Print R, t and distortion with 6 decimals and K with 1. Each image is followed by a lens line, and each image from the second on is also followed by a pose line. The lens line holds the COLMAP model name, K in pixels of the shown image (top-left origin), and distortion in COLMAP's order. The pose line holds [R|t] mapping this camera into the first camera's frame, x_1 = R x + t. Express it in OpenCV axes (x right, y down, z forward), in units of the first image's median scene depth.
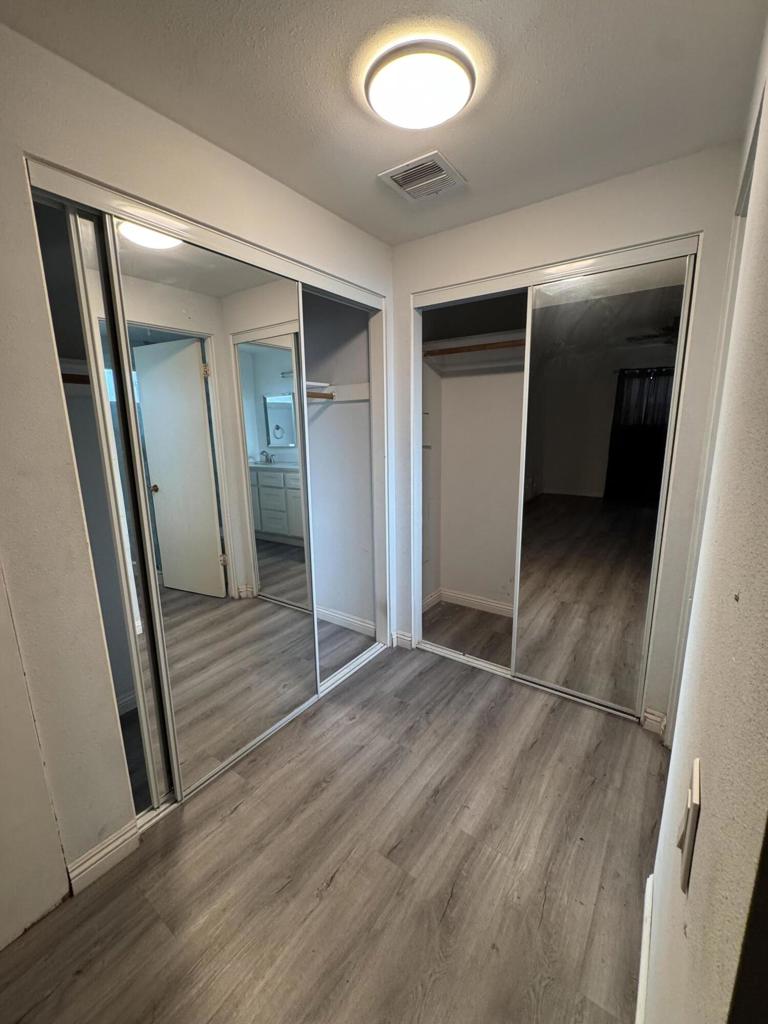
lens RADIAL K [[413.2, 0, 388.2], [0, 413.2, 511.0], [0, 0, 1]] dist [-0.002313, 0.000689]
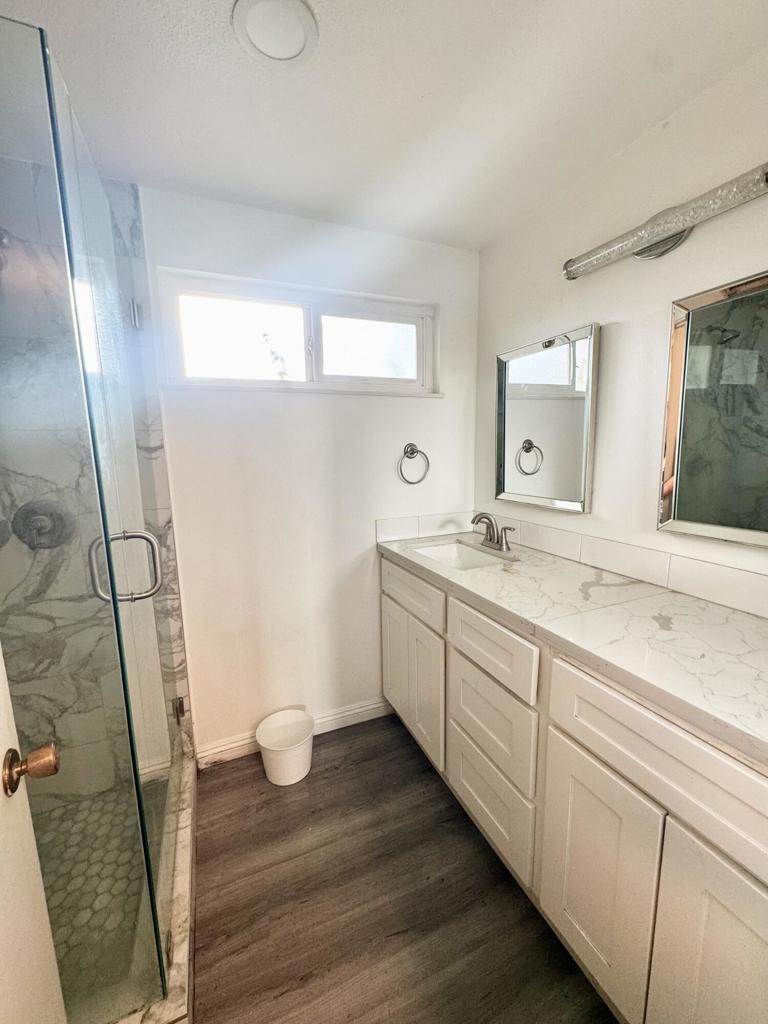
lens RADIAL K [[413.2, 0, 388.1], [0, 413.2, 512.7], [0, 0, 1]] dist [-0.002313, 0.000689]
pose [[0.844829, 0.088826, -0.527611, -0.181248], [-0.105013, 0.994471, -0.000726, -0.134879], [0.524630, 0.056020, 0.849486, 0.650022]]
